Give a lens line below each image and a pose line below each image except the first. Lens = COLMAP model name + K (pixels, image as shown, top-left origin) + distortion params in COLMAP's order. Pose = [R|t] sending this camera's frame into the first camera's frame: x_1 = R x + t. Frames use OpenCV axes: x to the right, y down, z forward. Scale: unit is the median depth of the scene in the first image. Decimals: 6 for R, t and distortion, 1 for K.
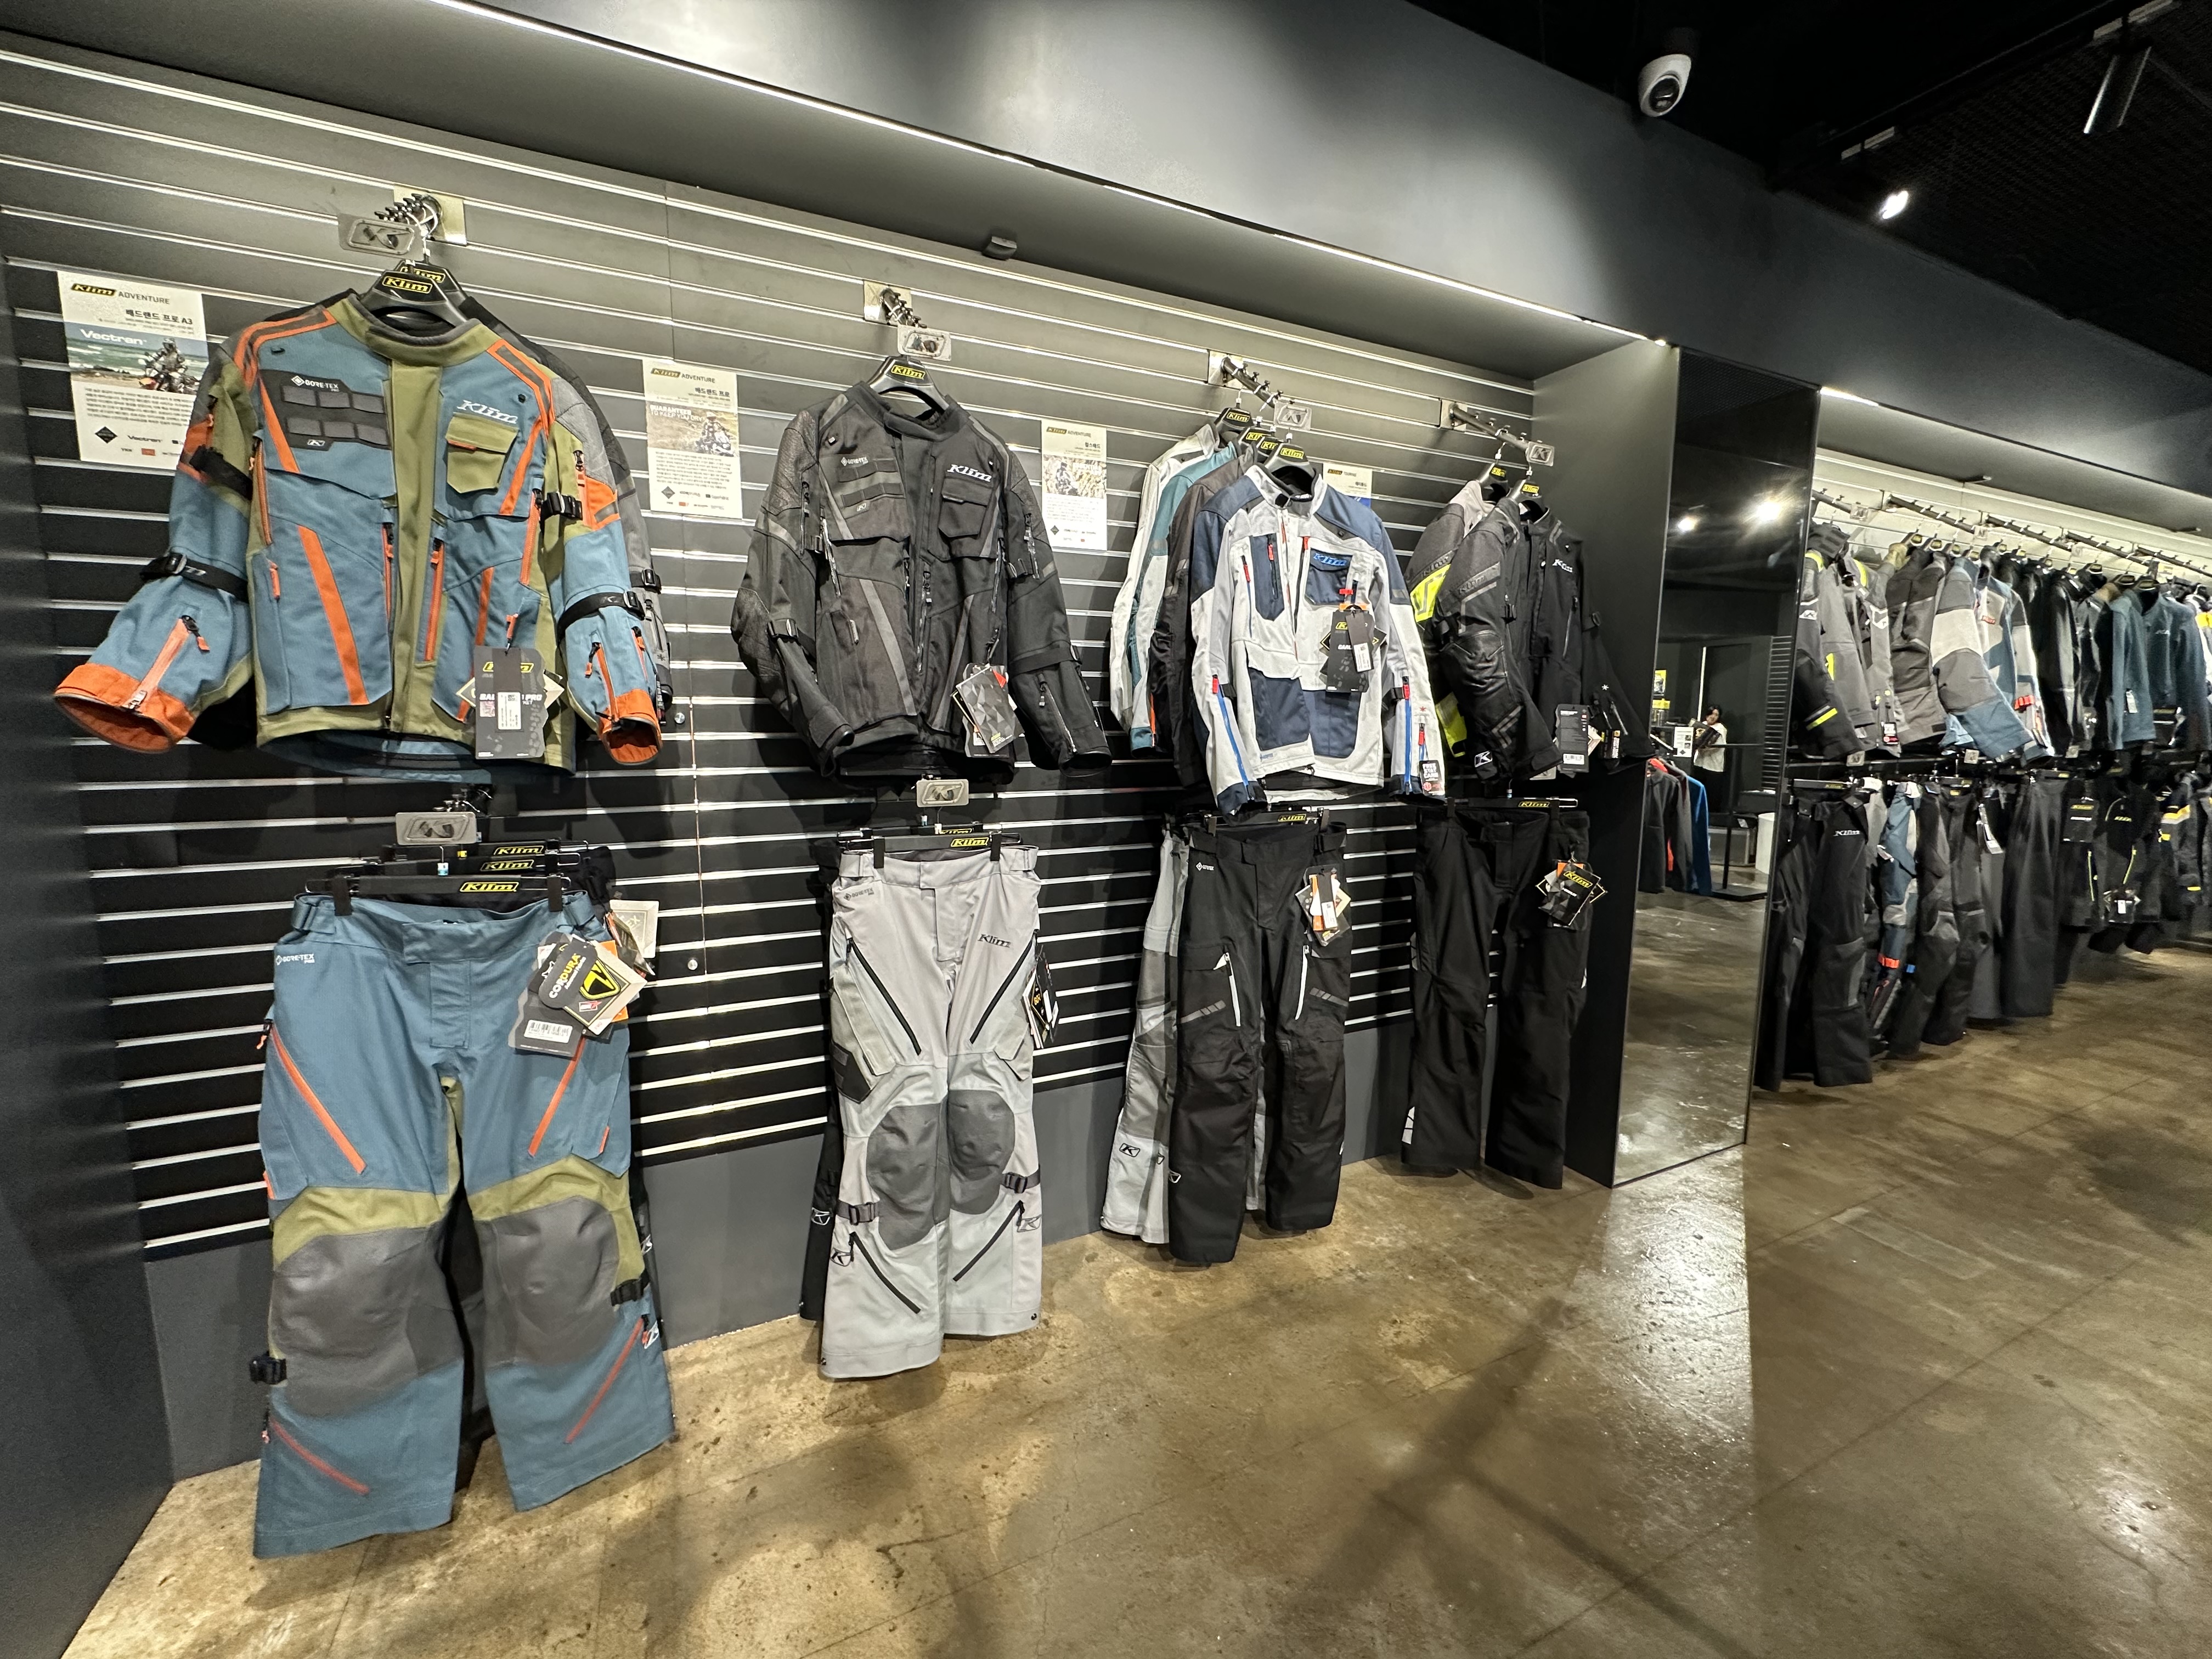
lens RADIAL K [[894.0, 0, 1106.0], [0, 894.0, 829.5], [0, 0, 1]] dist [-0.000153, -0.000590]
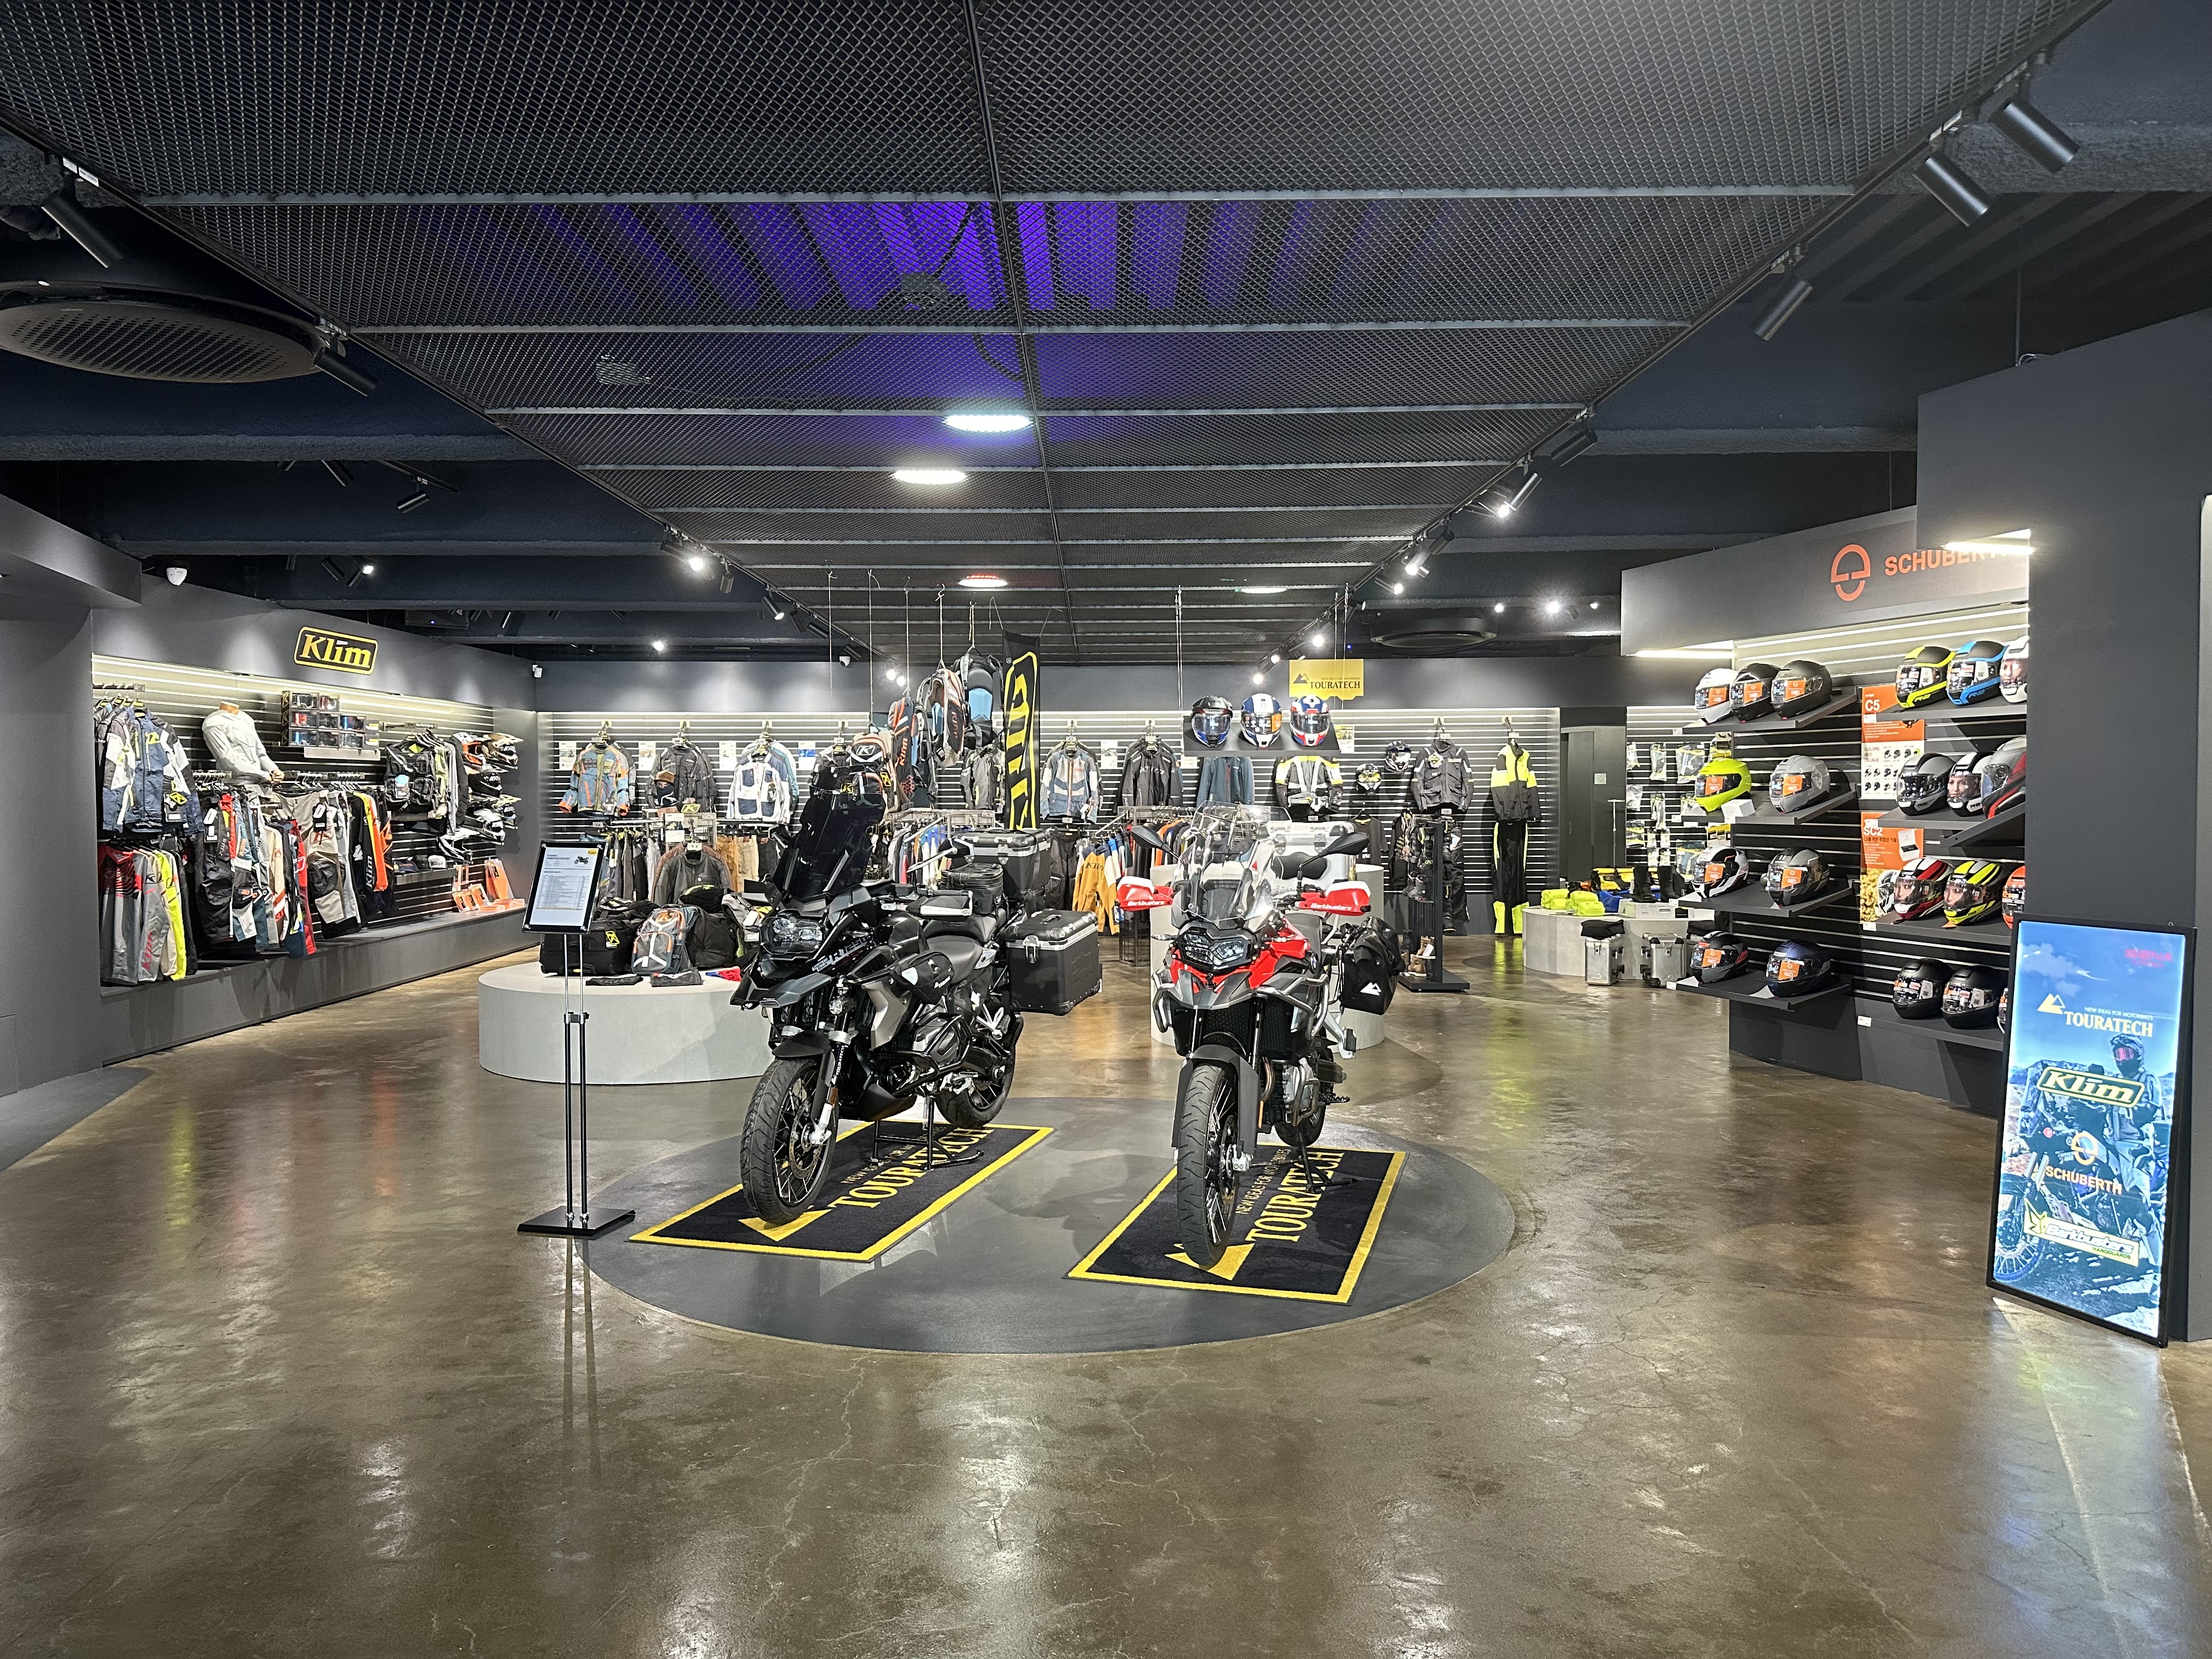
lens RADIAL K [[1544.3, 0, 1106.0], [0, 1544.3, 829.5], [0, 0, 1]] dist [0.079632, -0.084542]
pose [[0.909296, 0.011939, -0.415979, 5.415574], [-0.047502, 0.996033, -0.075248, 0.523352], [0.413430, 0.088182, 0.906256, -5.723241]]
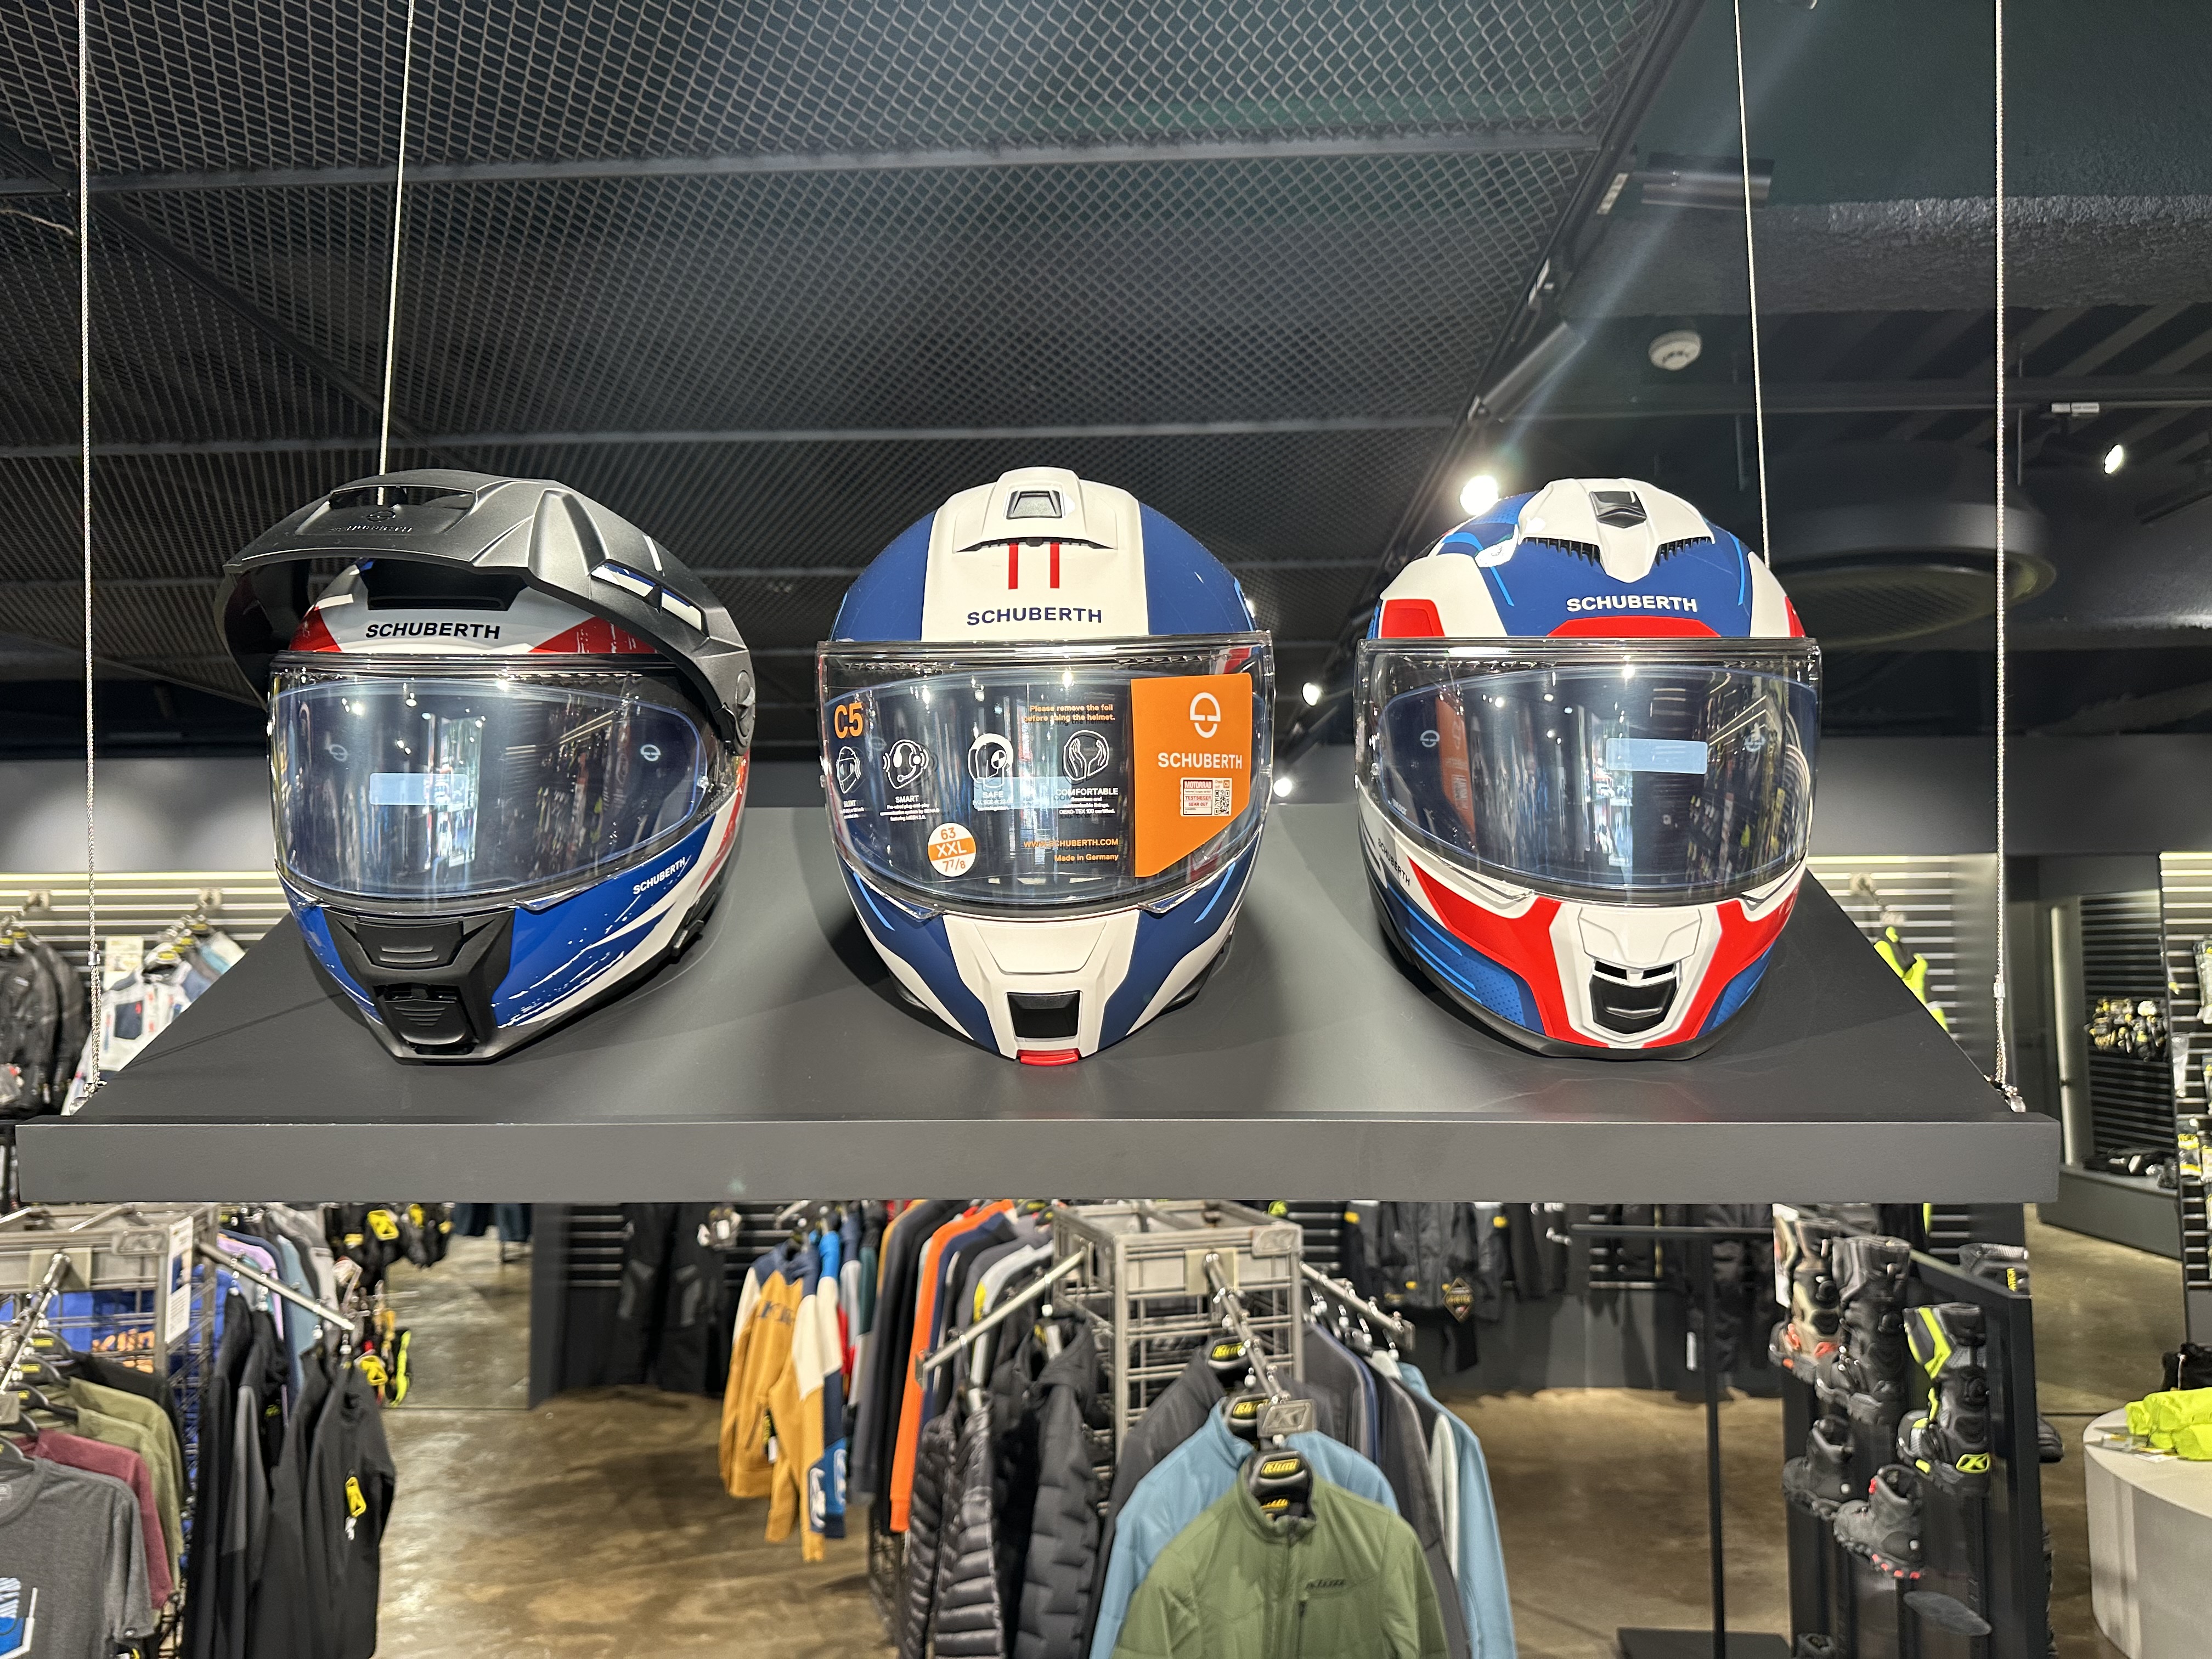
lens RADIAL K [[1544.3, 0, 1106.0], [0, 1544.3, 829.5], [0, 0, 1]] dist [0.079632, -0.084542]
pose [[0.889081, -0.043691, -0.455660, 3.945108], [-0.049676, 0.980346, -0.190929, -0.150655], [0.455047, 0.192386, 0.869437, -1.197296]]
